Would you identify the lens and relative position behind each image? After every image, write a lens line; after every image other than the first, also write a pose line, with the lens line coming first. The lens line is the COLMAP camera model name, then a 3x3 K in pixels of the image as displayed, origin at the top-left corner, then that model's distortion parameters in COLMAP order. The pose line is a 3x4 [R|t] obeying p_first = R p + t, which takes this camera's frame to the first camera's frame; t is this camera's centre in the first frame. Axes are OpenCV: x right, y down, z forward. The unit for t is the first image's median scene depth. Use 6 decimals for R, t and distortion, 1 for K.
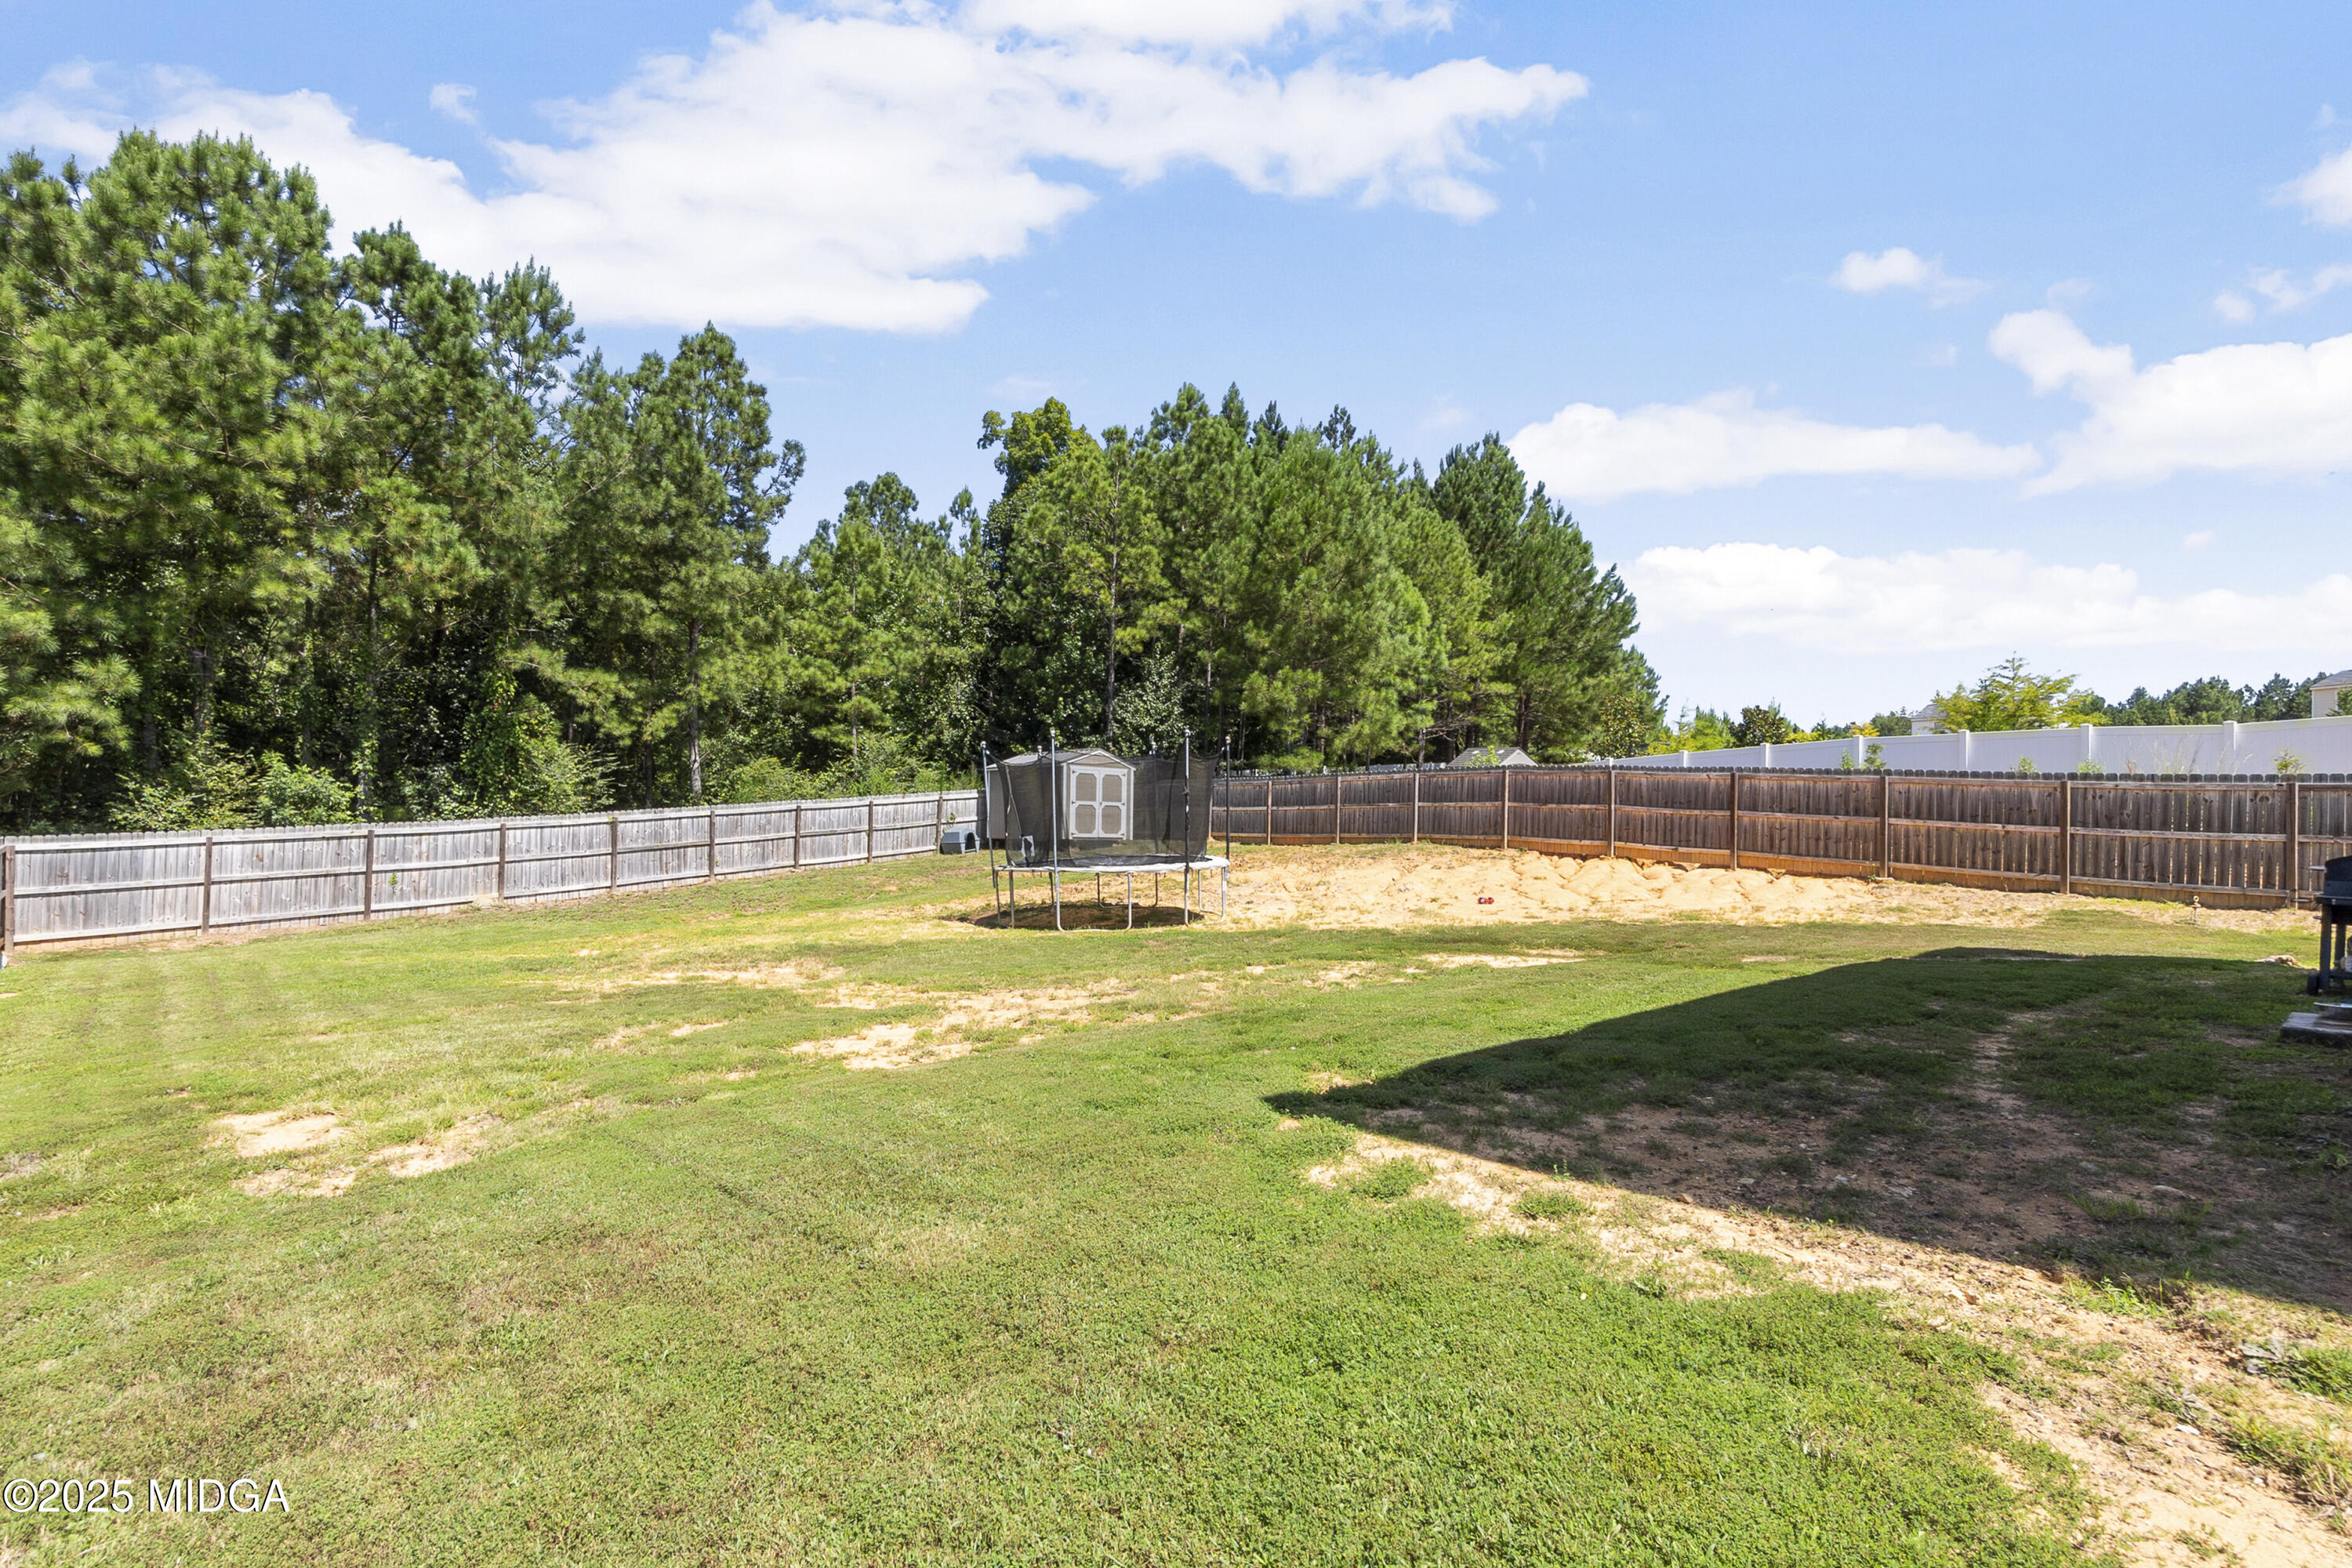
lens RADIAL K [[1053.1, 0, 1161.6], [0, 1053.1, 789.4], [0, 0, 1]] dist [-0.001394, 0.000103]
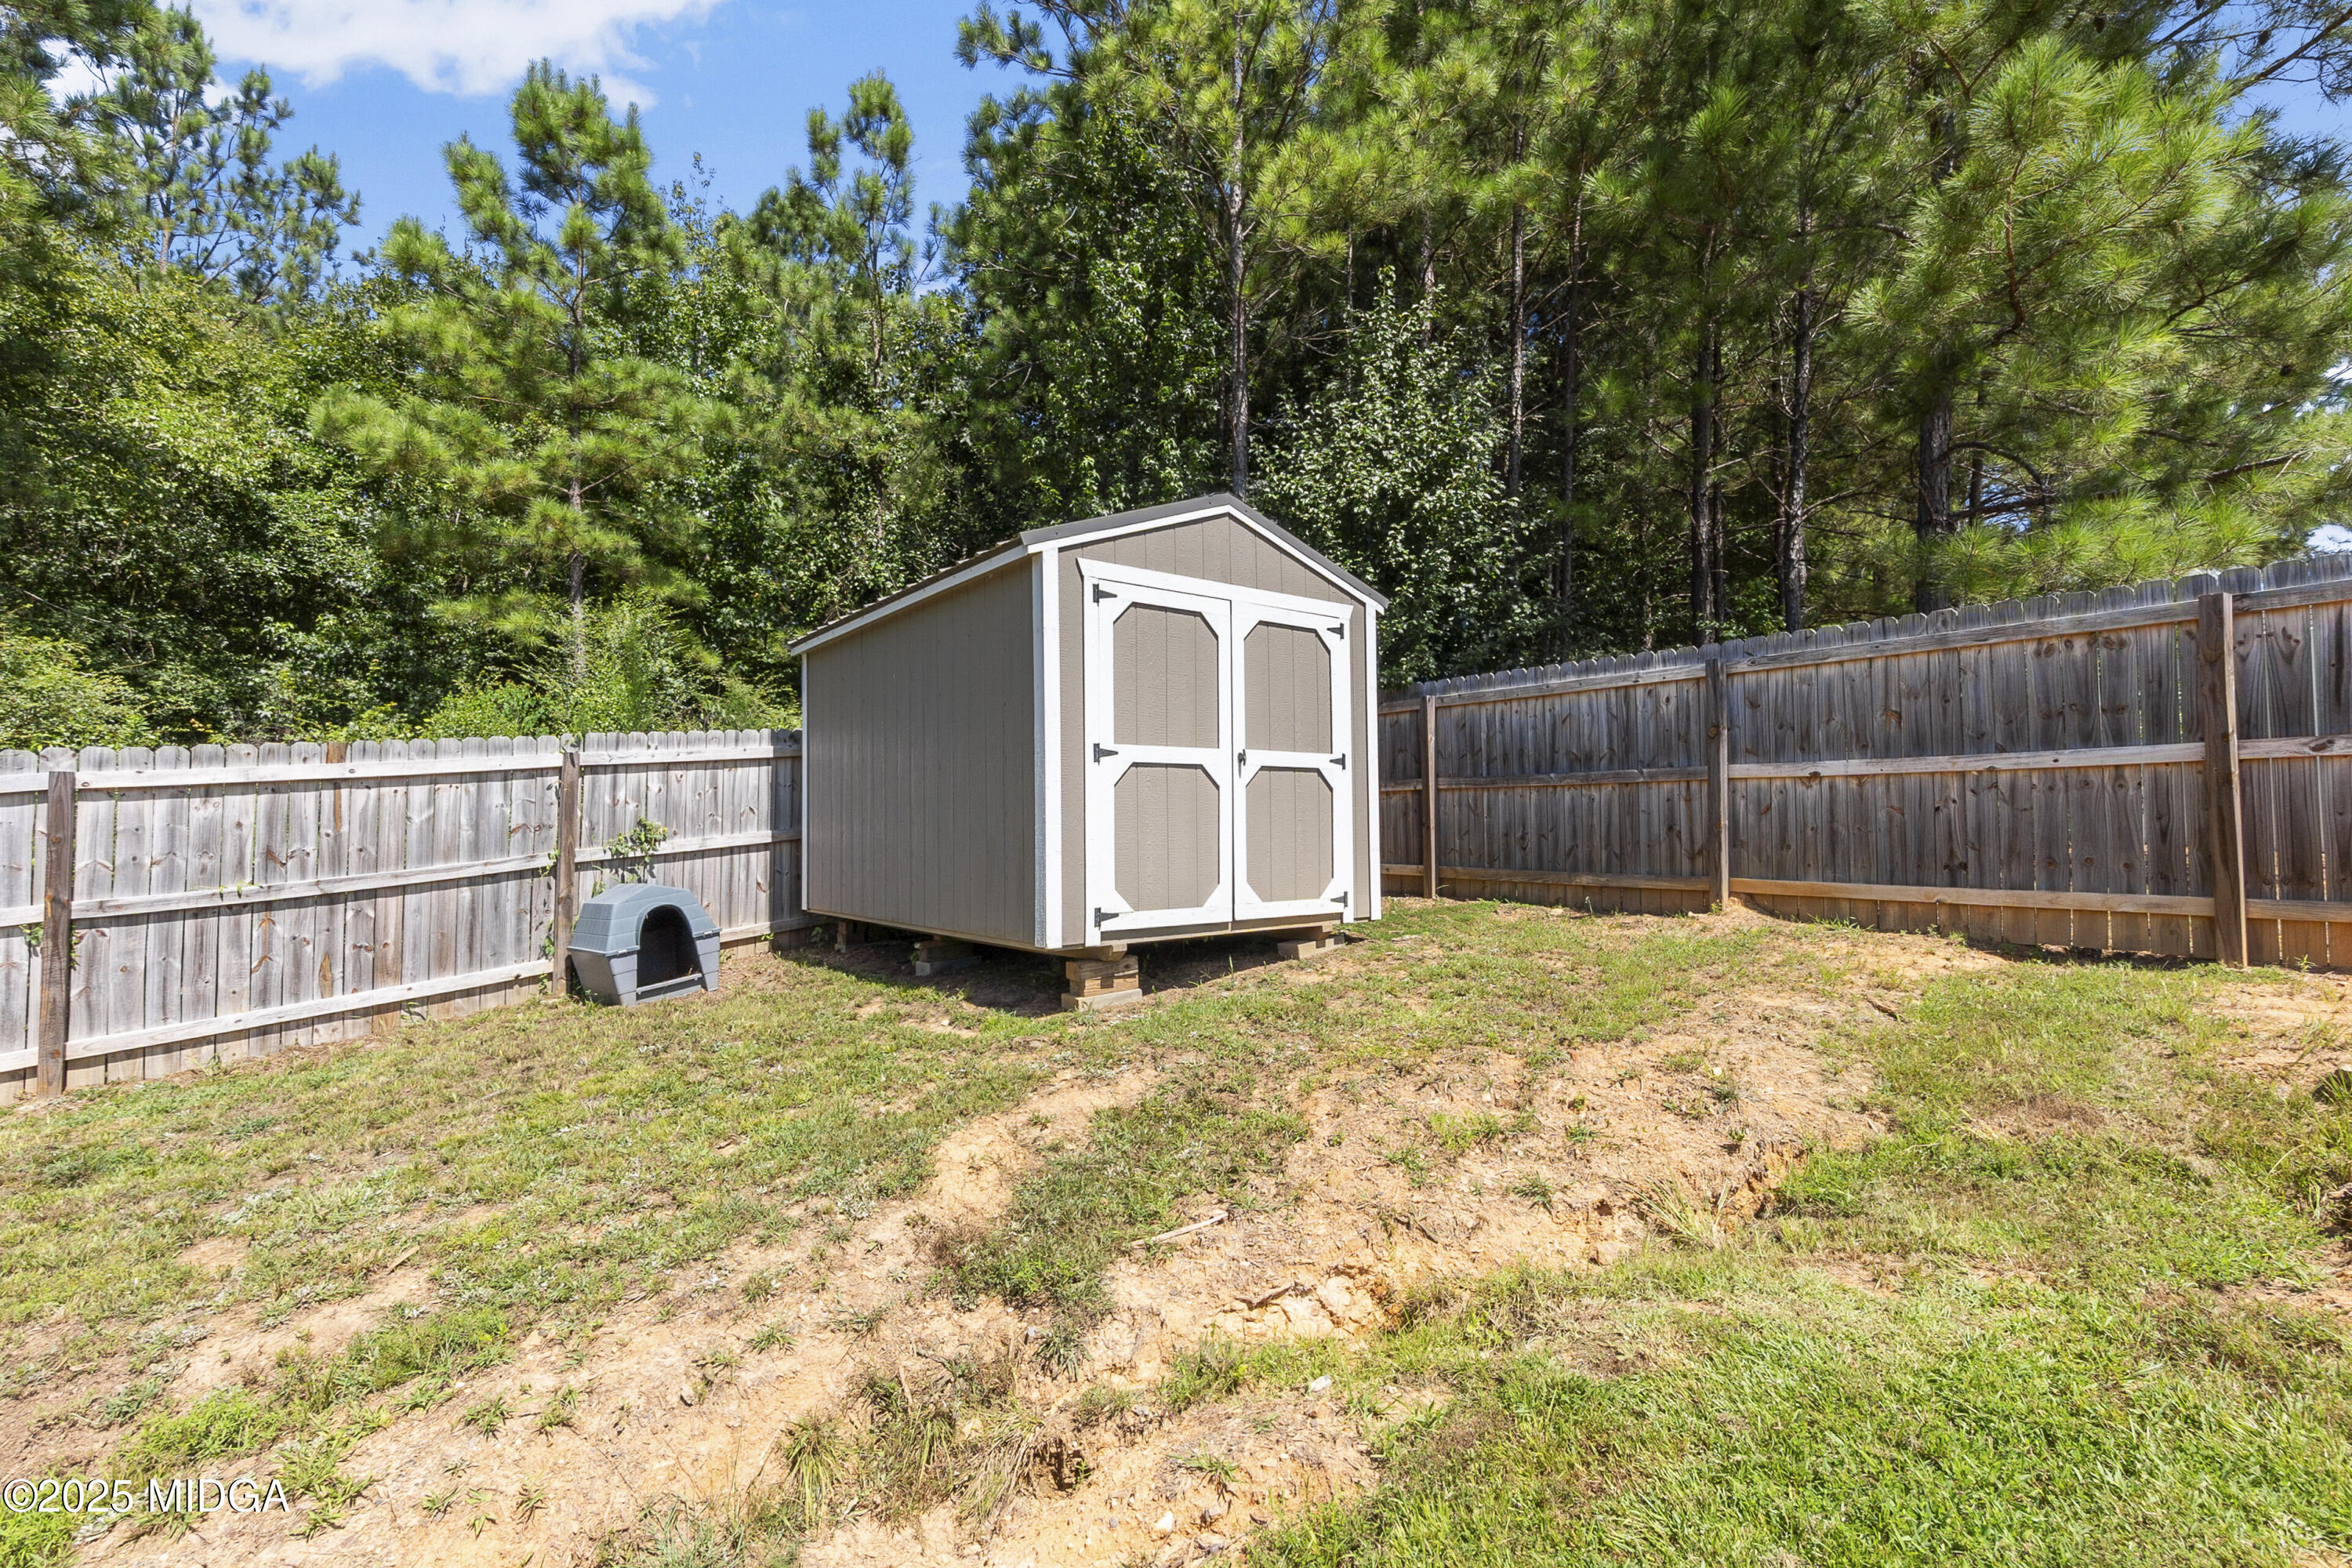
lens RADIAL K [[1042.7, 0, 1176.0], [0, 1042.7, 784.0], [0, 0, 1]] dist [0.000373, 0.000224]
pose [[0.996720, -0.027913, -0.075958, -0.088557], [0.028091, 0.999605, 0.001266, 0.029504], [0.075892, -0.003396, 0.997110, 1.279226]]
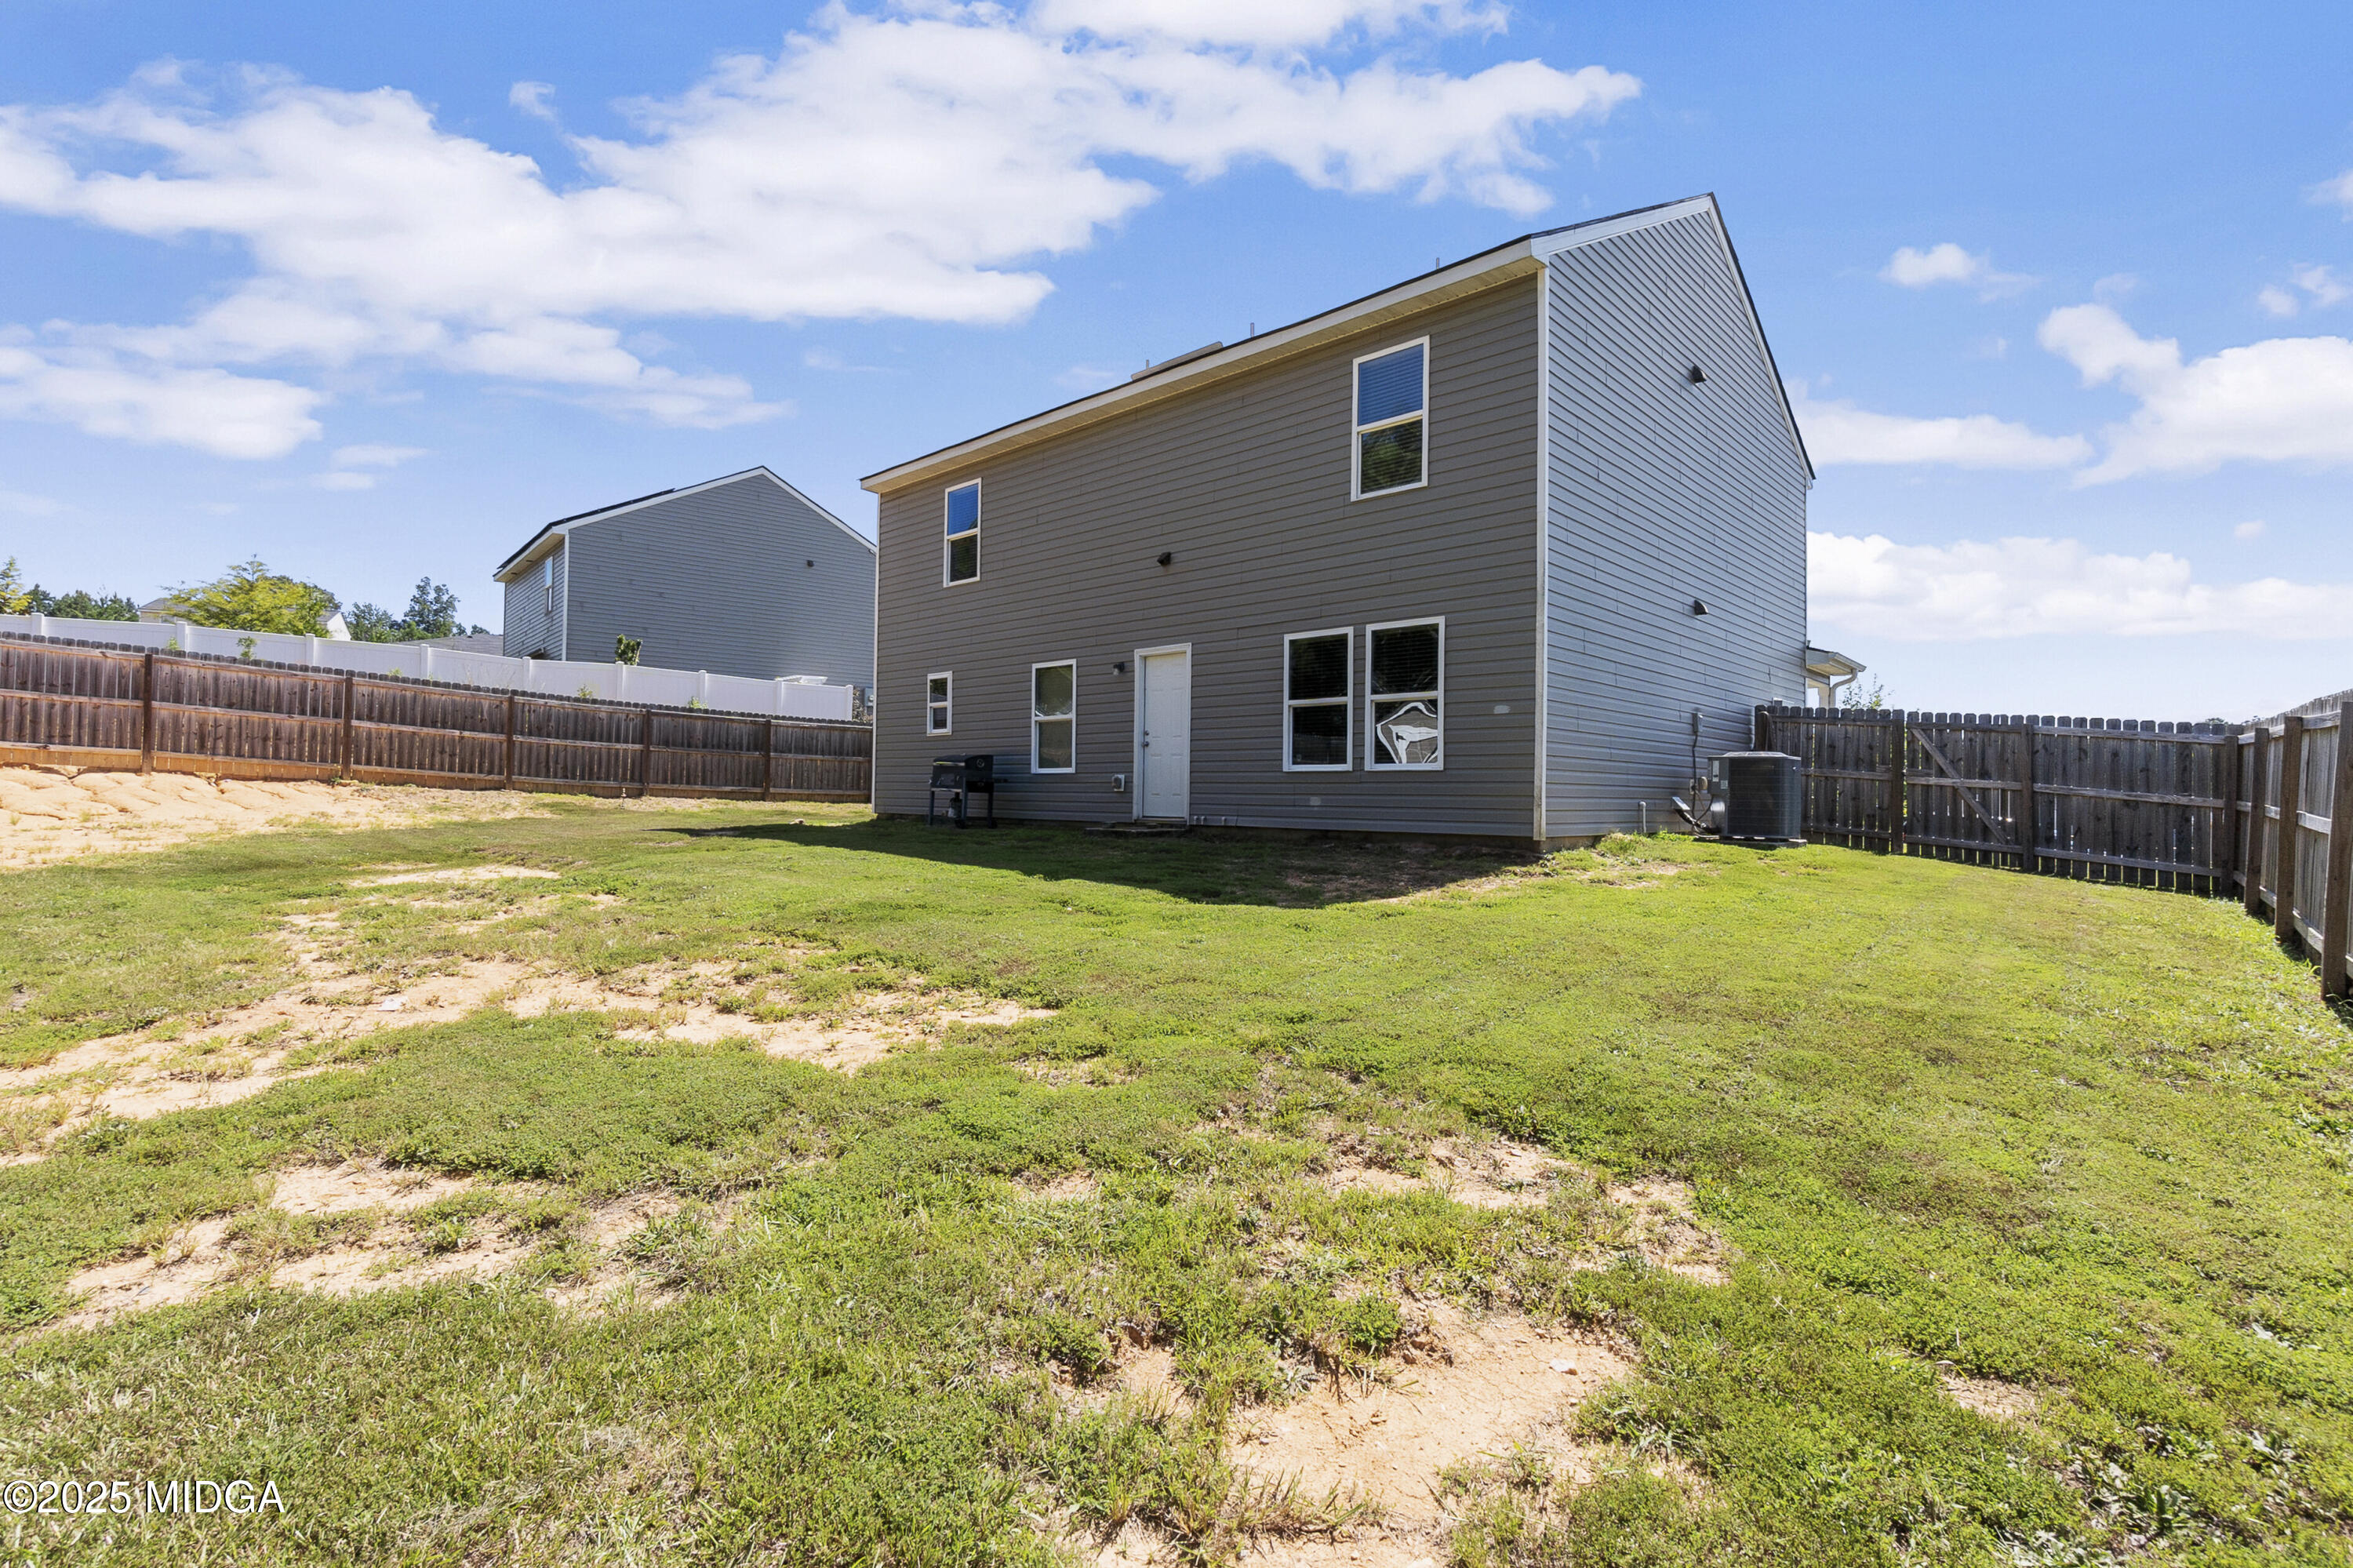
lens RADIAL K [[1069.6, 0, 1178.9], [0, 1069.6, 807.6], [0, 0, 1]] dist [-0.002496, -0.000124]
pose [[-0.069260, -0.025469, 0.997273, -0.349888], [-0.054035, 0.998302, 0.021743, 0.043964], [-0.996134, -0.052381, -0.070519, 0.281005]]
